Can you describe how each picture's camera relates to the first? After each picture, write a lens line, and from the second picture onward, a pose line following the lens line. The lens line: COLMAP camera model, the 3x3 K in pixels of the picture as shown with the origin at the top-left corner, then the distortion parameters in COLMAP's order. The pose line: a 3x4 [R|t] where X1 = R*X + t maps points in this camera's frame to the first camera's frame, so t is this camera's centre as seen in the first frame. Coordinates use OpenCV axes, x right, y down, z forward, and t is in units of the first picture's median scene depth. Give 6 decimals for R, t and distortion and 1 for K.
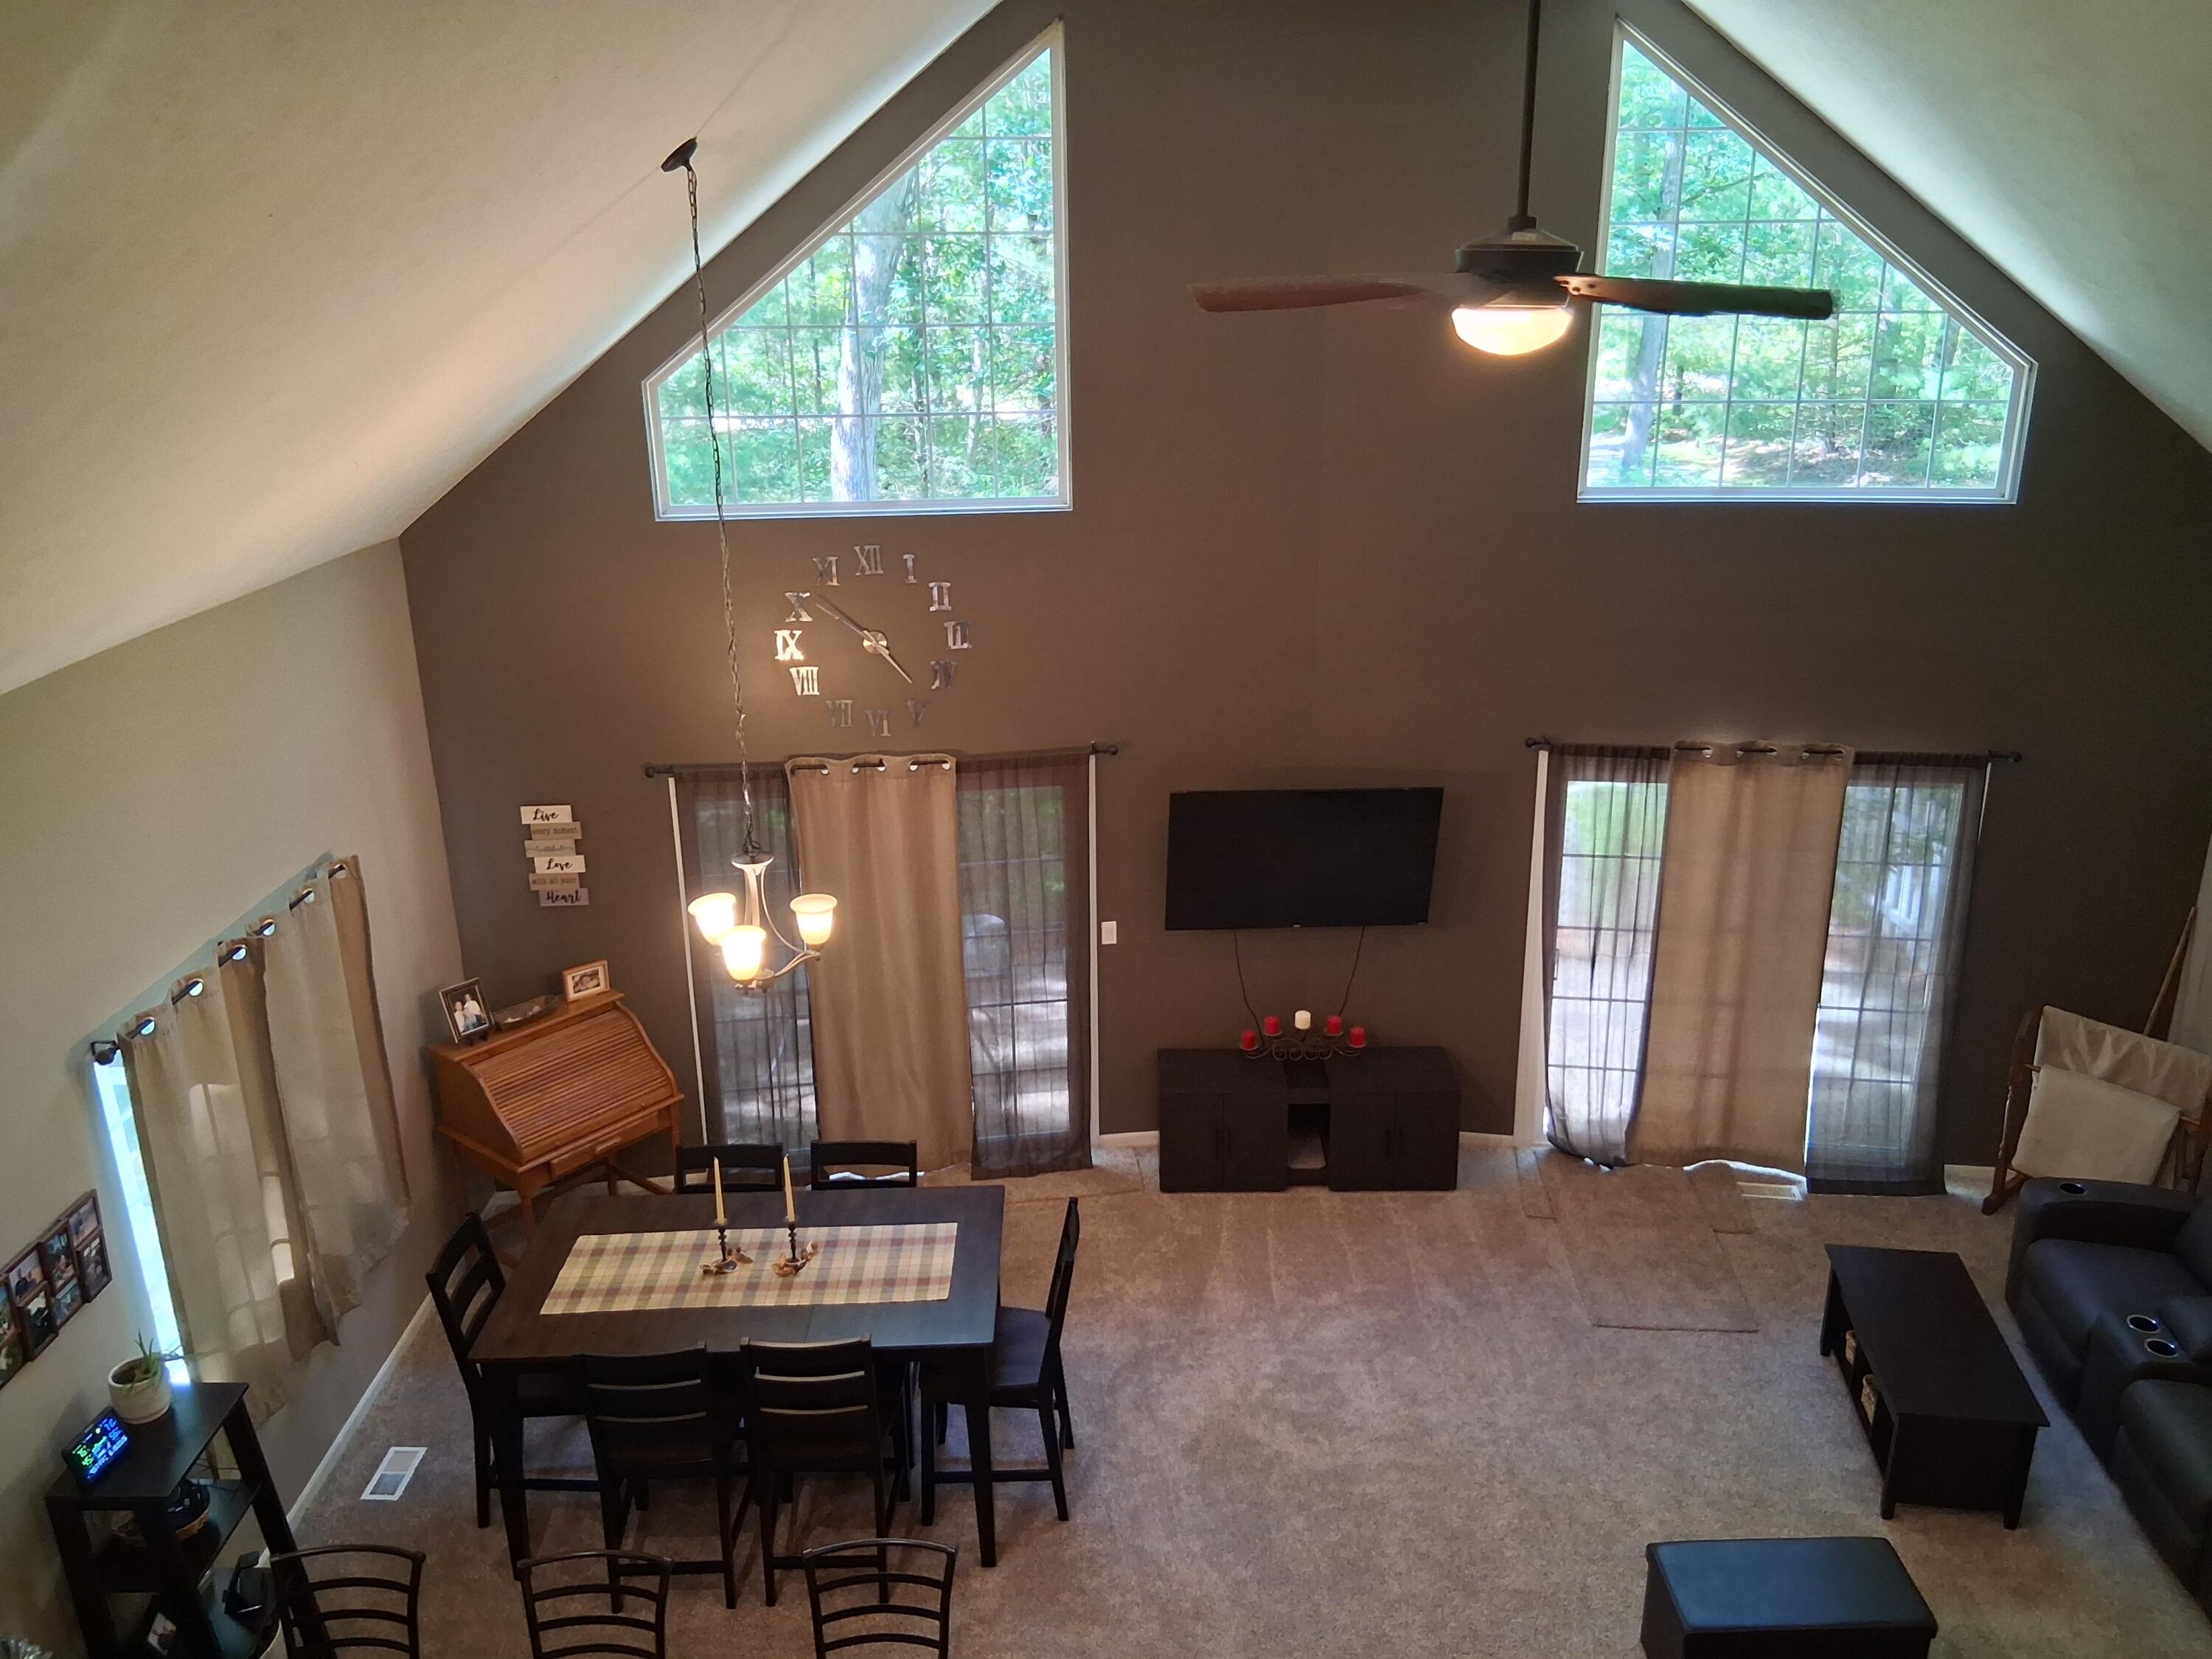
lens RADIAL K [[1692.1, 0, 1106.0], [0, 1692.1, 829.5], [0, 0, 1]] dist [0.151751, -0.220805]
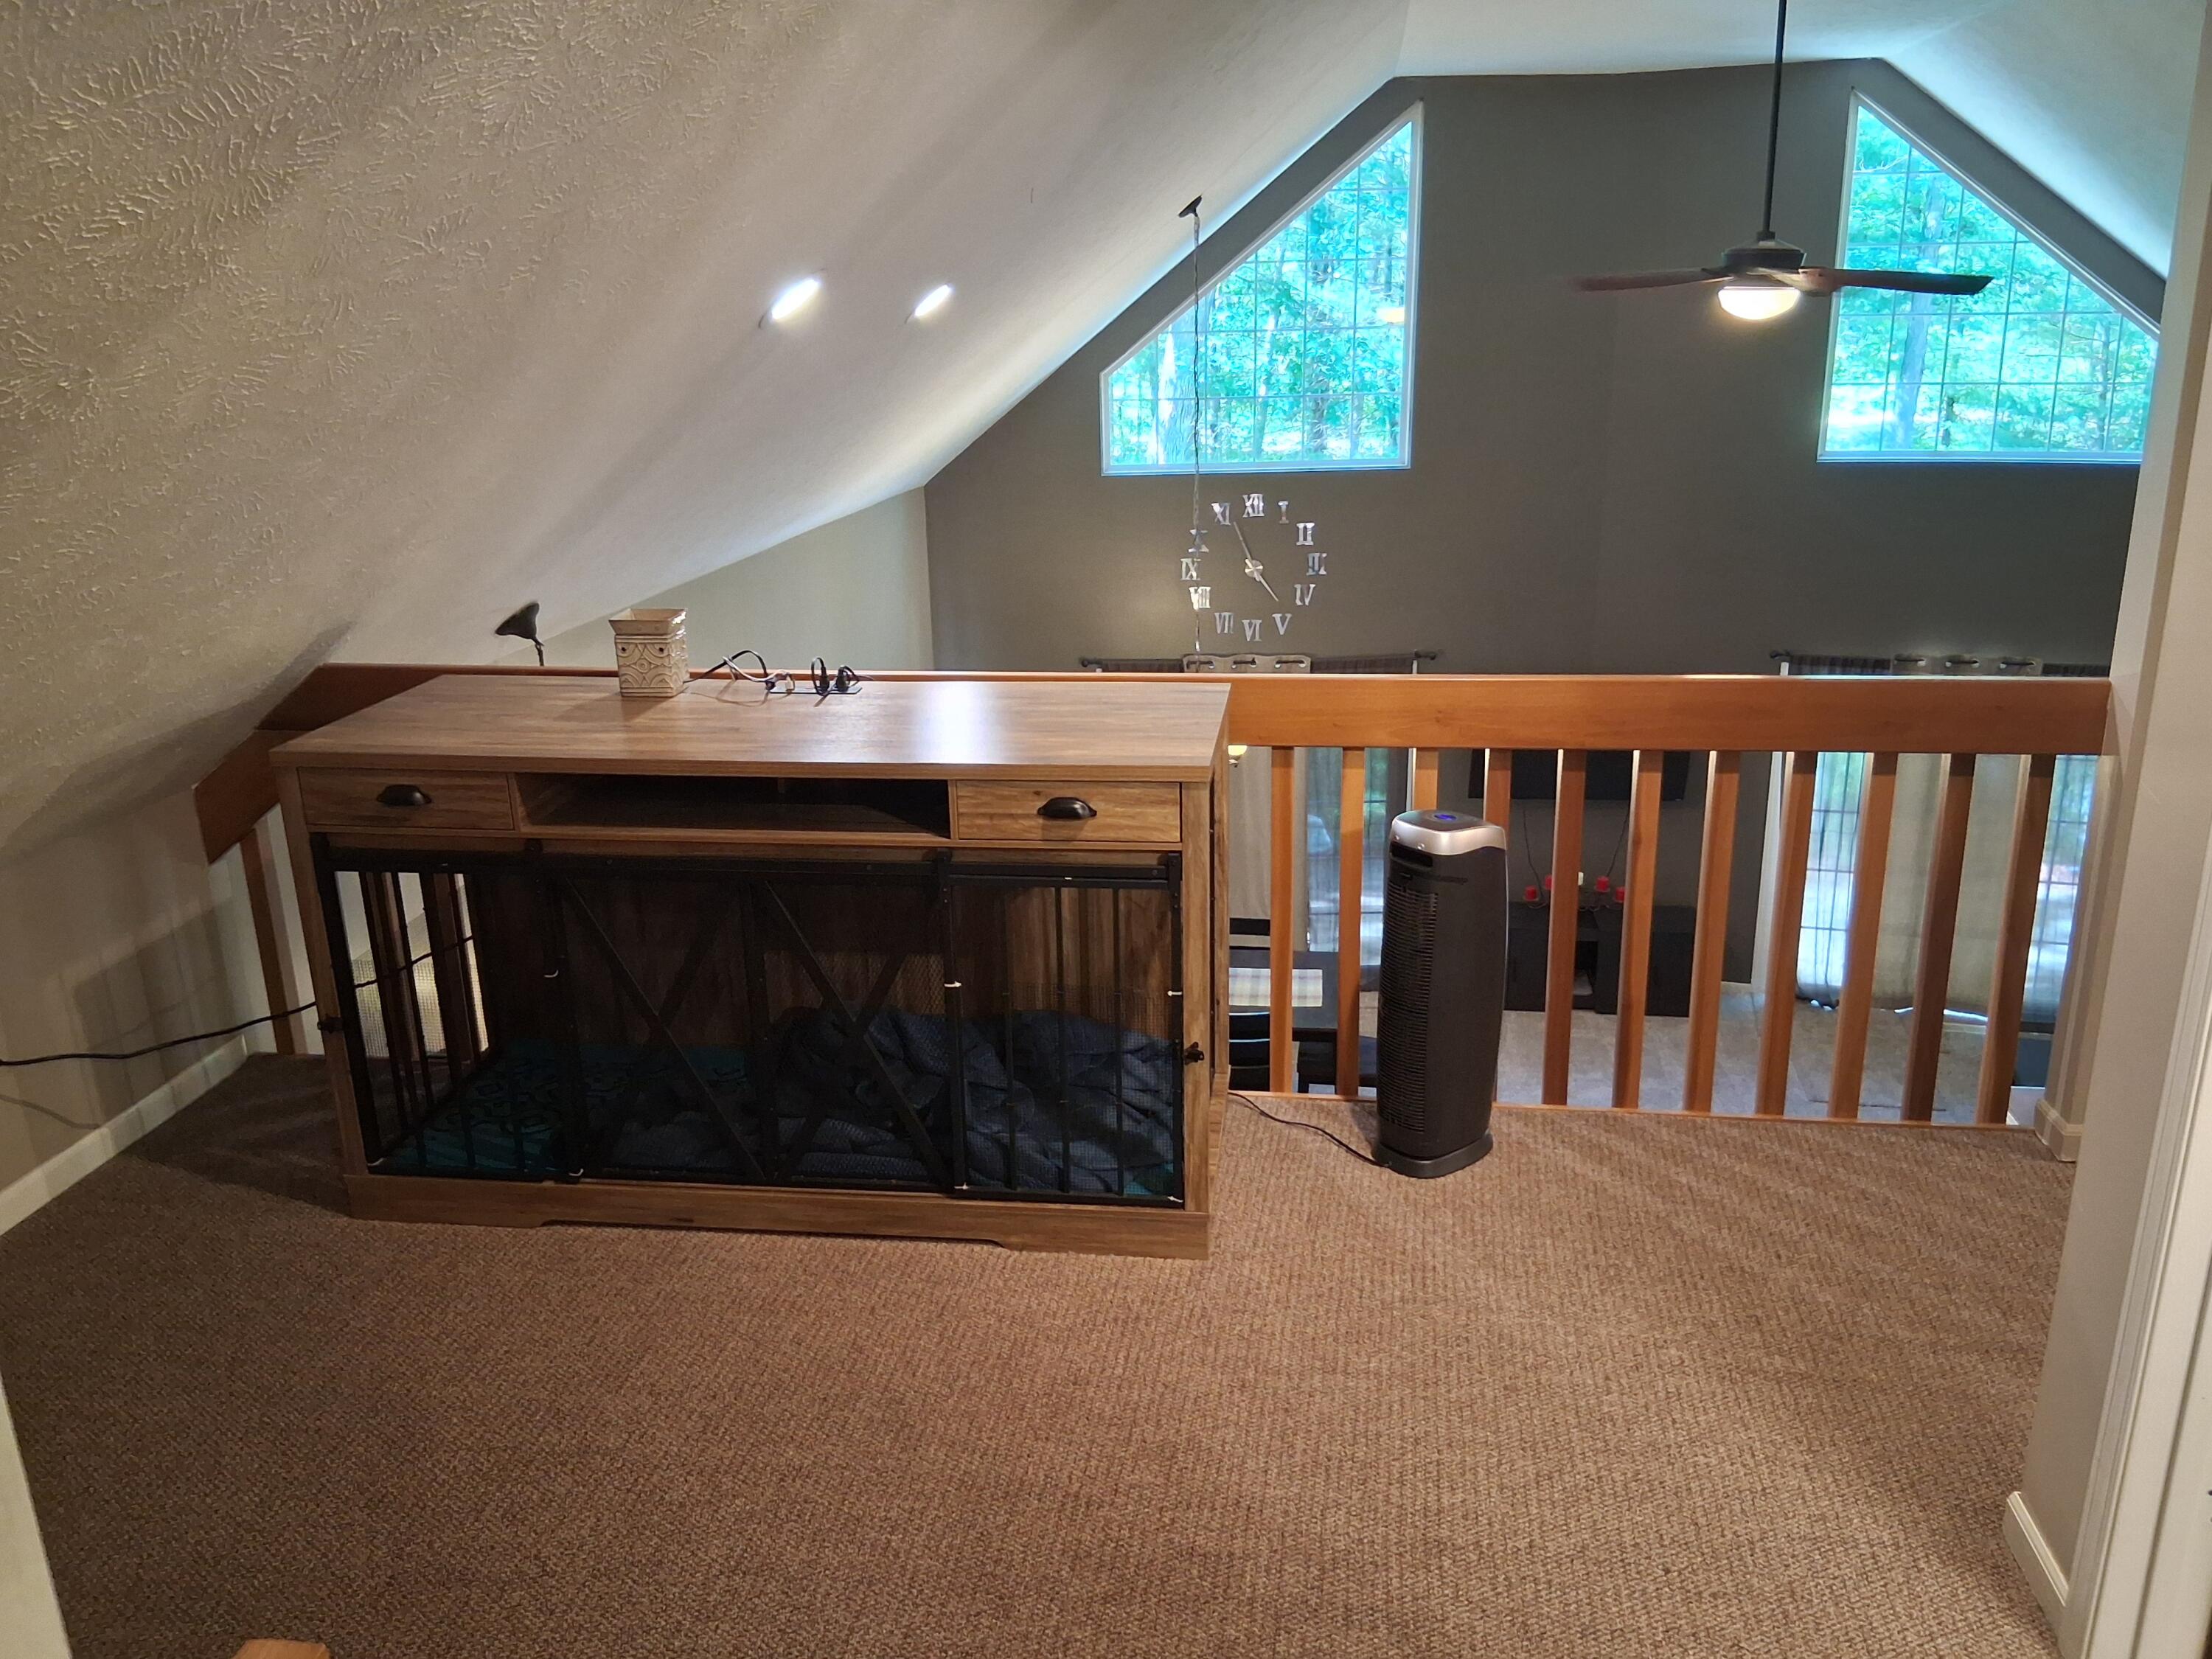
lens RADIAL K [[1691.1, 0, 1116.7], [0, 1691.1, 837.5], [0, 0, 1]] dist [0.152204, -0.246963]
pose [[0.991005, 0.032133, -0.129914, -0.066685], [-0.034716, 0.999241, -0.017671, 0.133537], [0.129247, 0.022022, 0.991368, -0.341152]]
